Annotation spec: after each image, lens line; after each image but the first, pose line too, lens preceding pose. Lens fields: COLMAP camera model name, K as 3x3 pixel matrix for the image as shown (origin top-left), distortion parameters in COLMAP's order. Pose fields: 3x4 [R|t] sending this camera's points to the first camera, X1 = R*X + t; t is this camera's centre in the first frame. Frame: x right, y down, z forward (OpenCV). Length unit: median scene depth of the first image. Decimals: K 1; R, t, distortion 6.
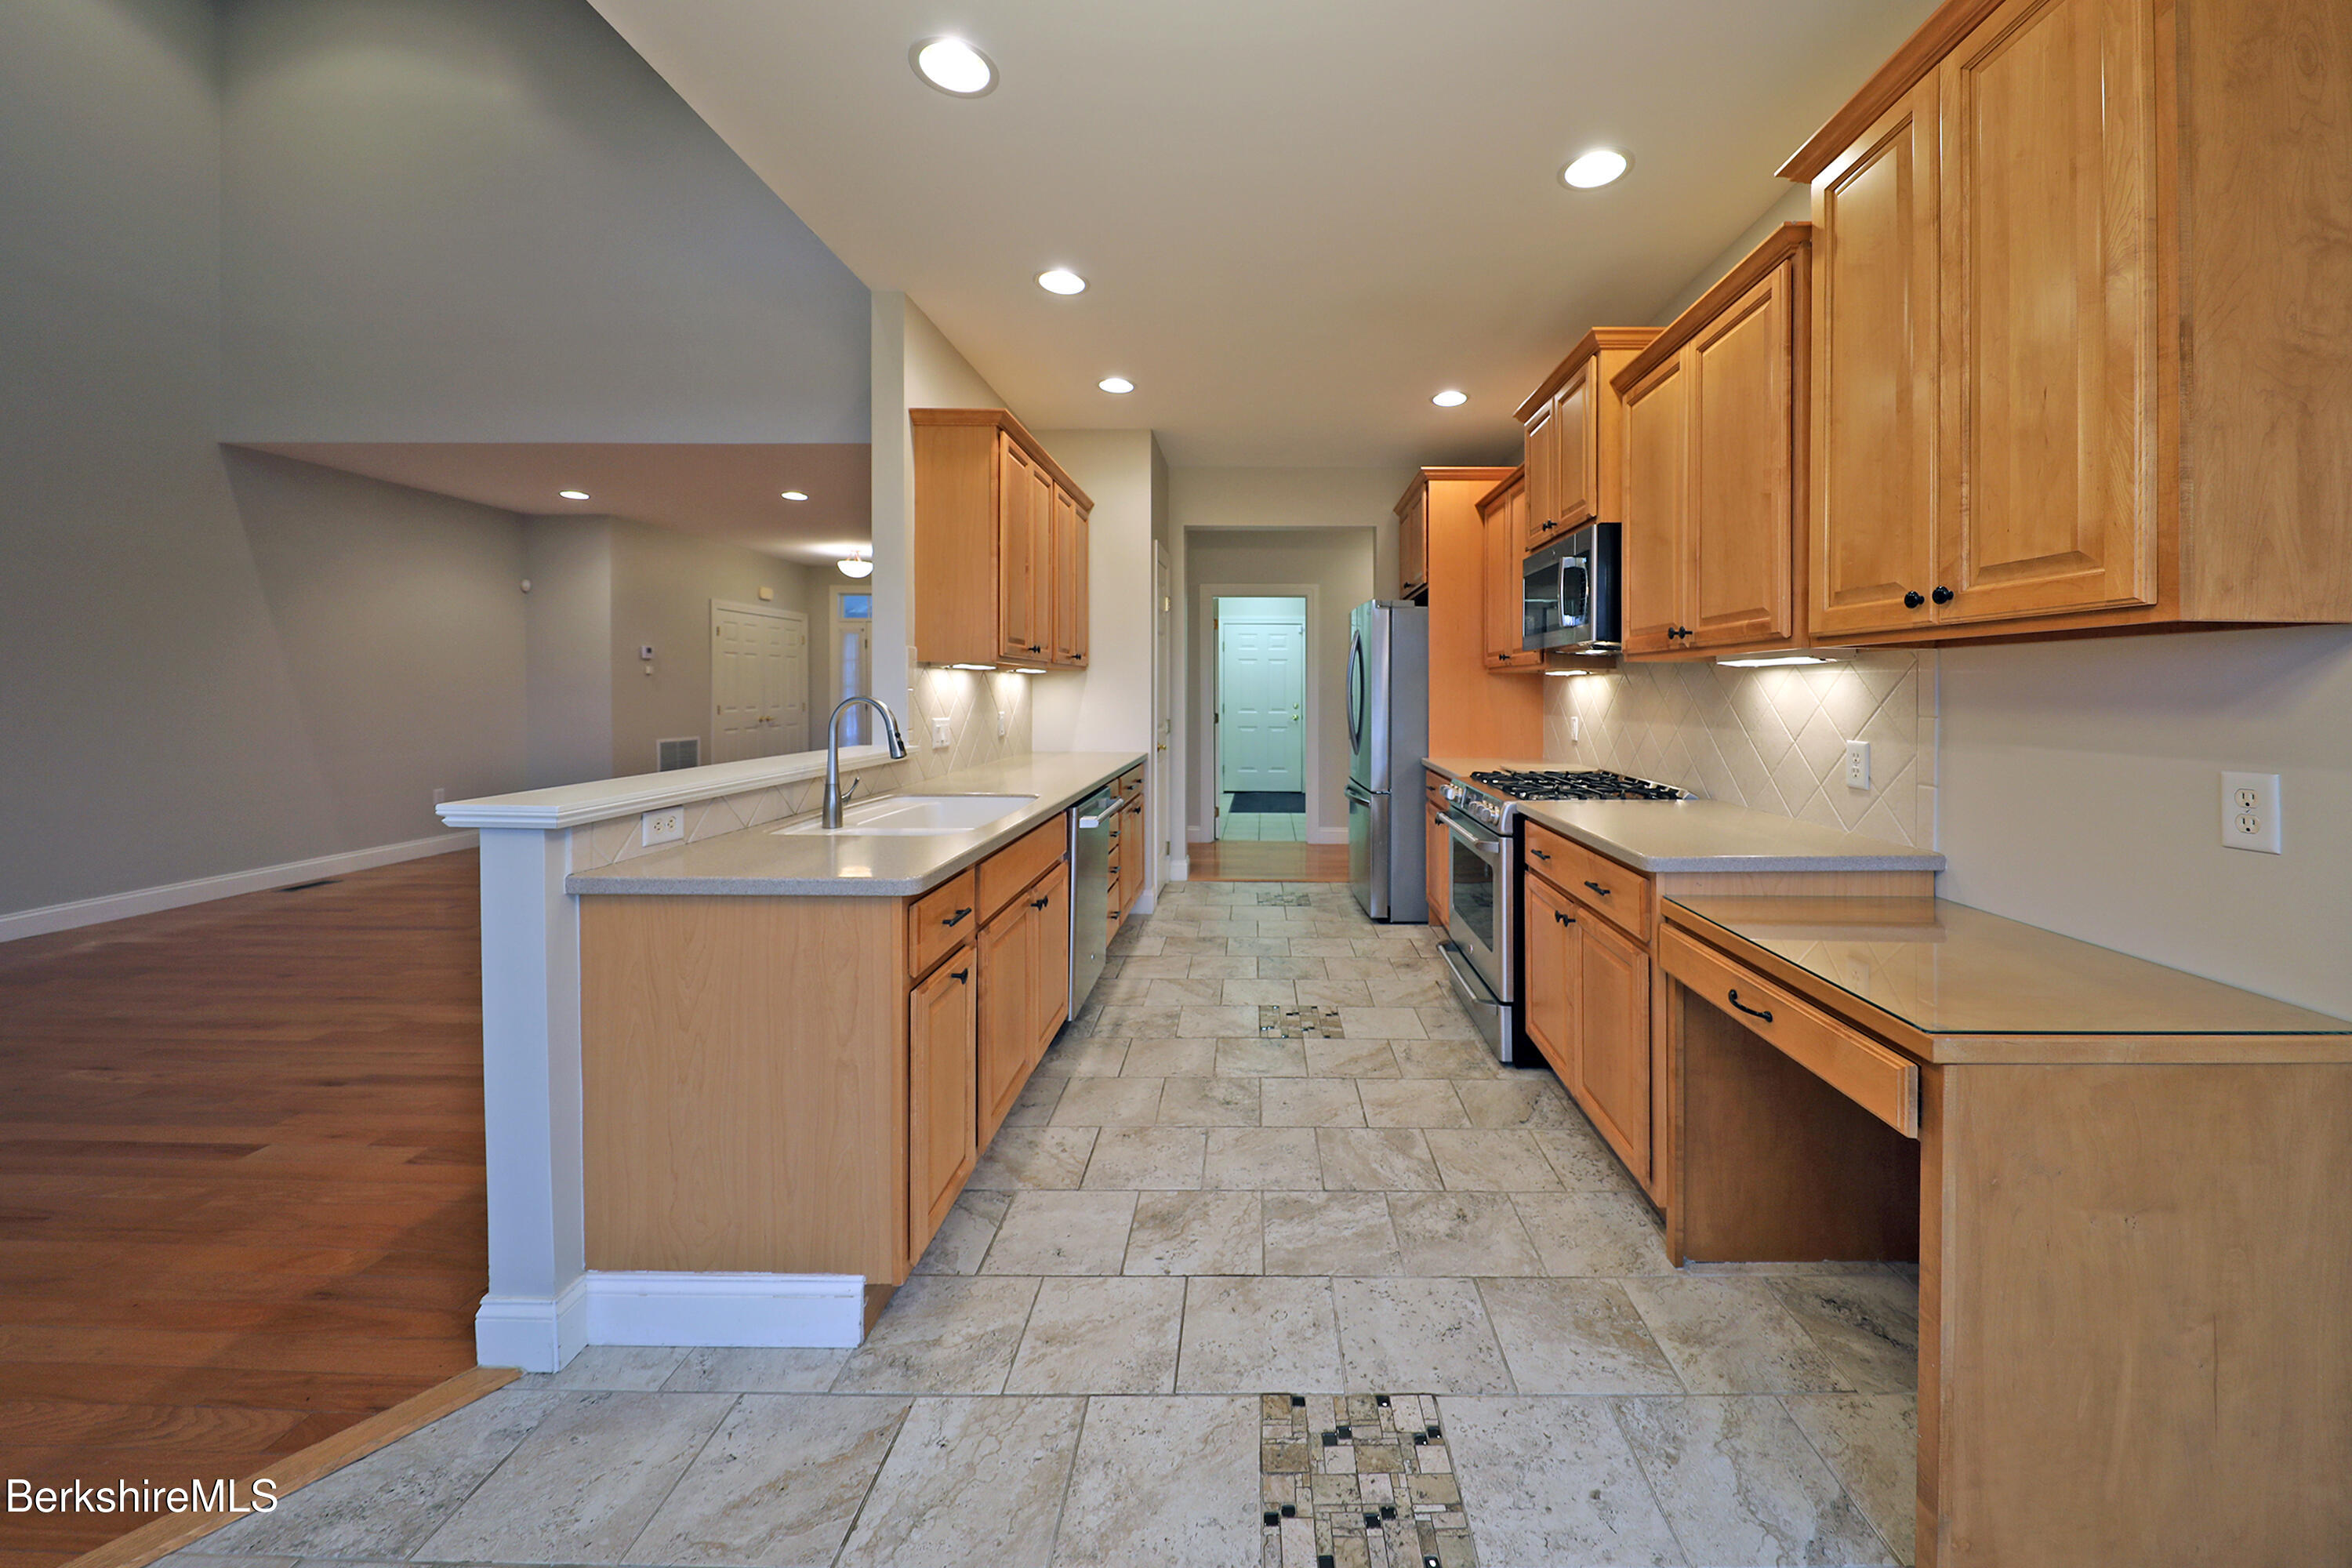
lens RADIAL K [[850.6, 0, 1286.0], [0, 850.6, 701.7], [0, 0, 1]] dist [-0.001552, -0.002203]
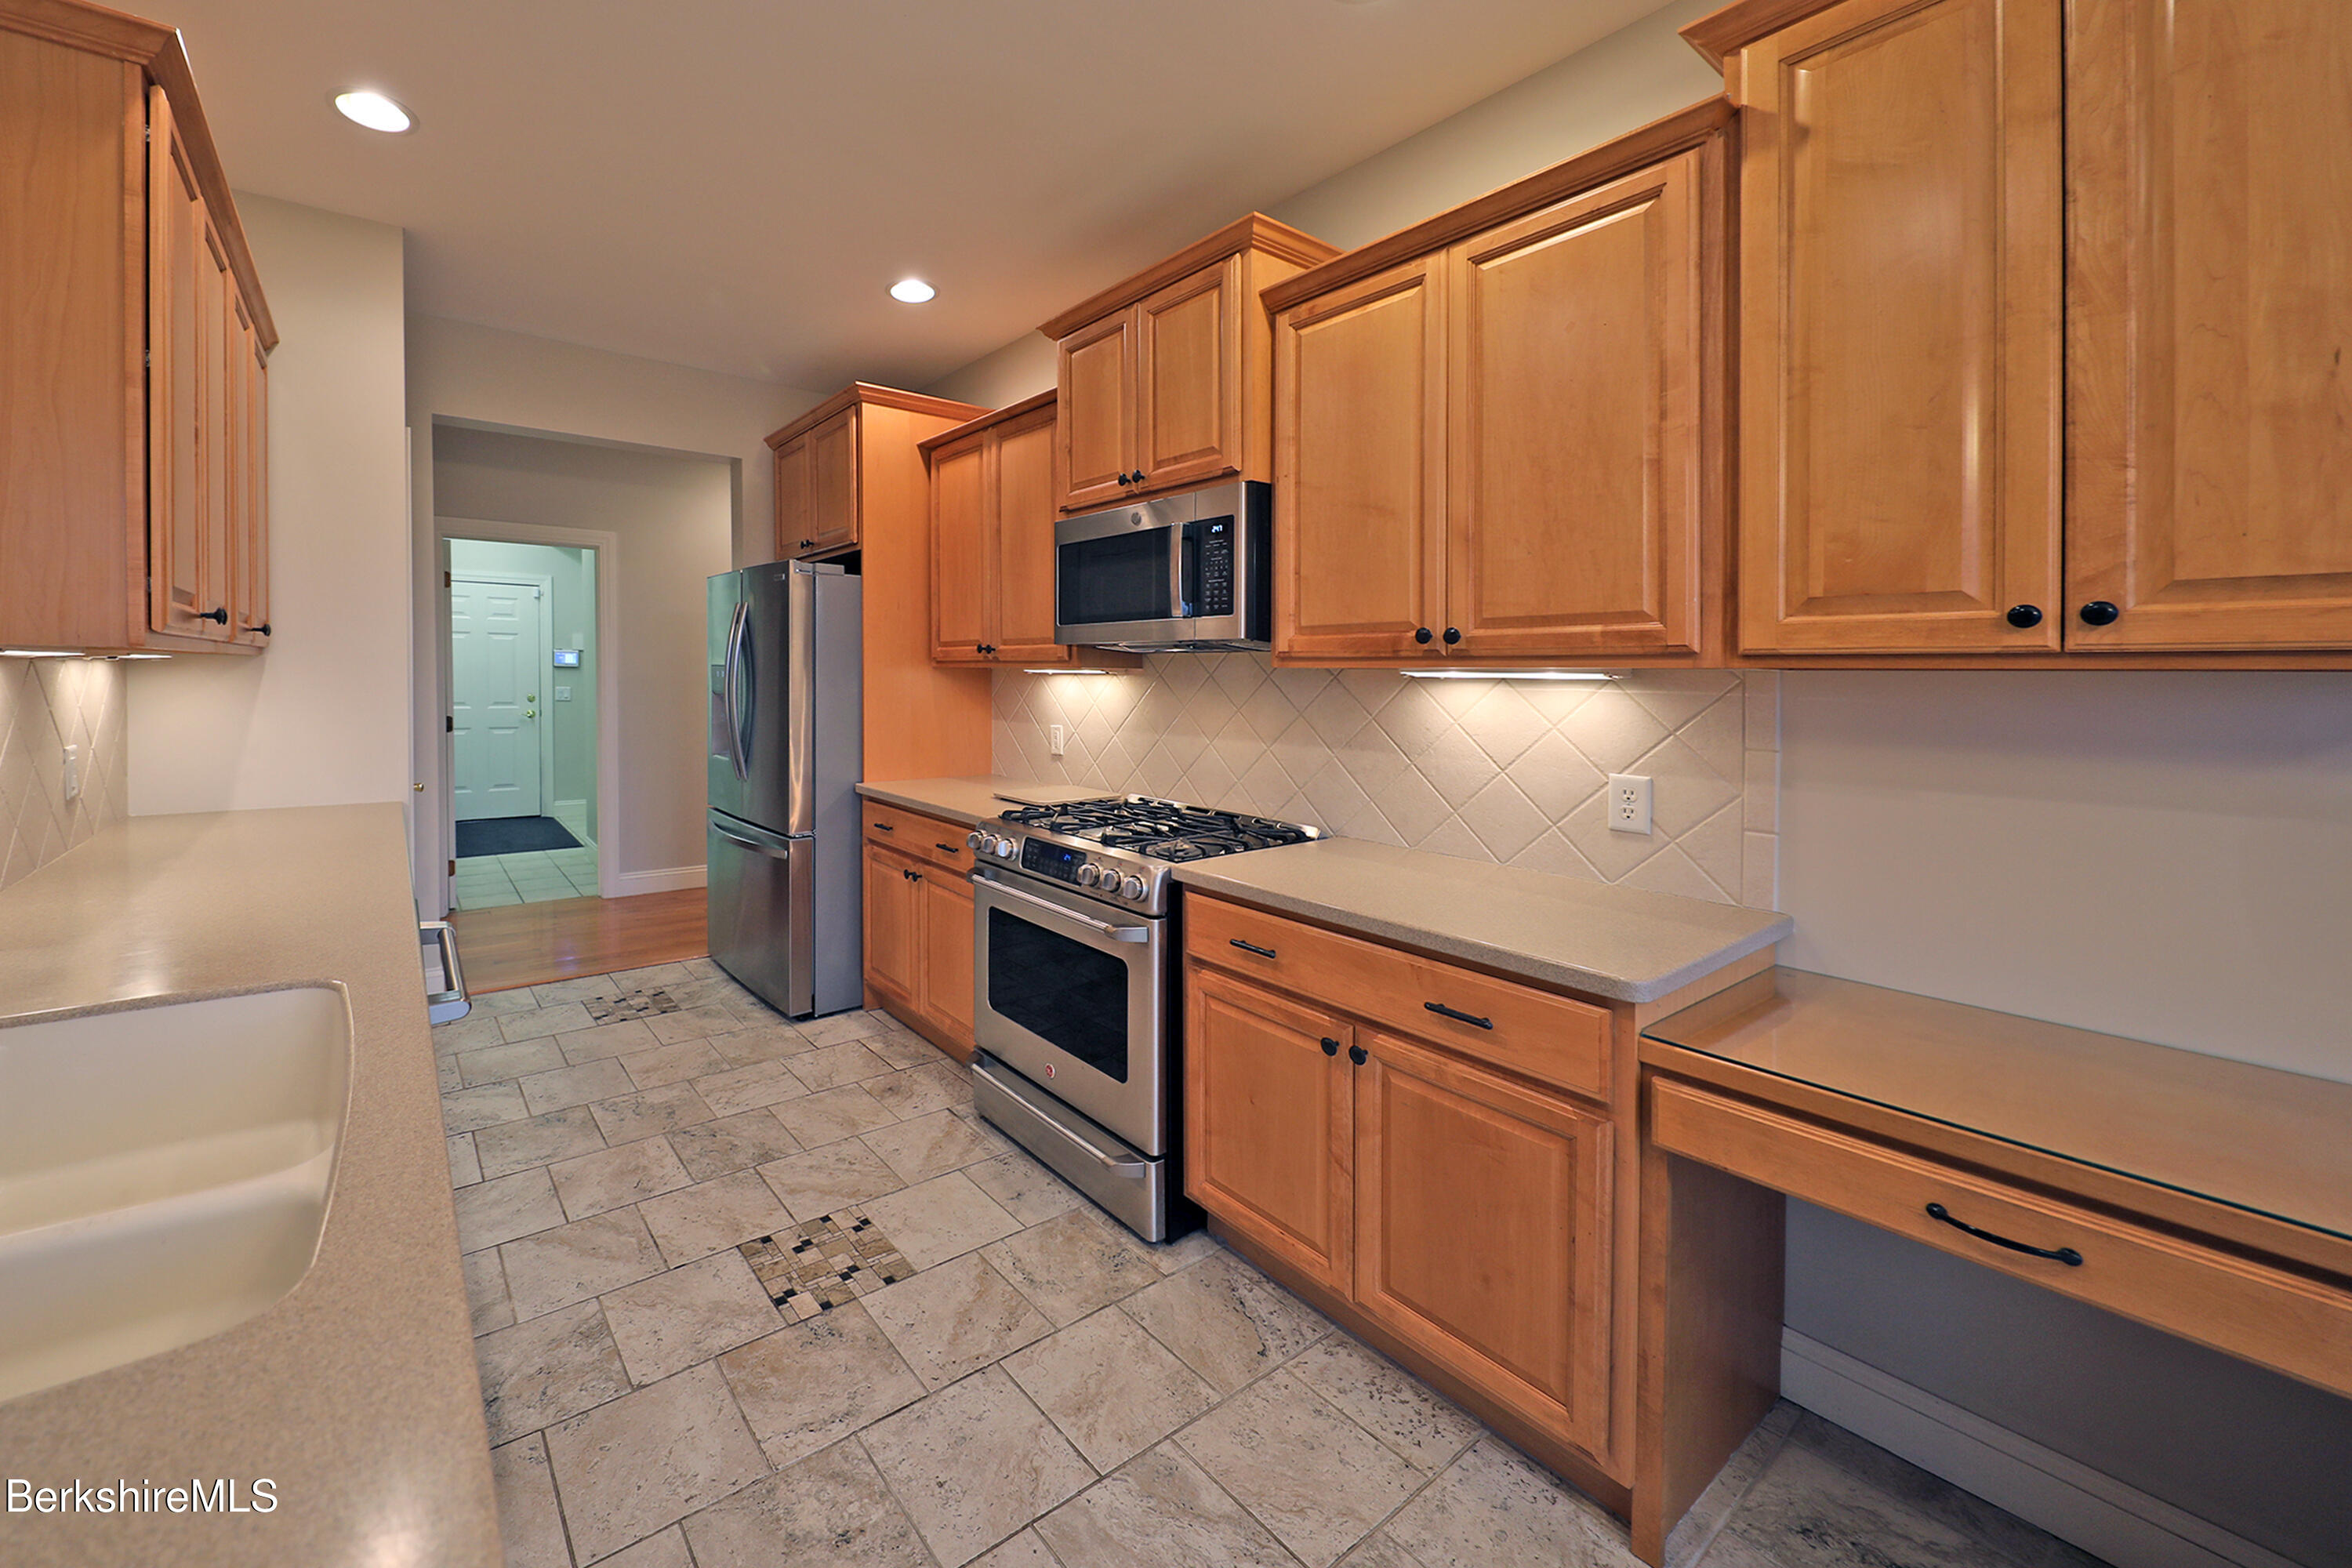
lens RADIAL K [[887.0, 0, 956.6], [0, 887.0, 689.4], [0, 0, 1]] dist [0.001133, -0.001600]
pose [[0.840471, -0.007588, 0.541803, -0.293106], [0.000365, 0.999910, 0.013437, -0.040847], [-0.541856, -0.011096, 0.840398, 0.523957]]
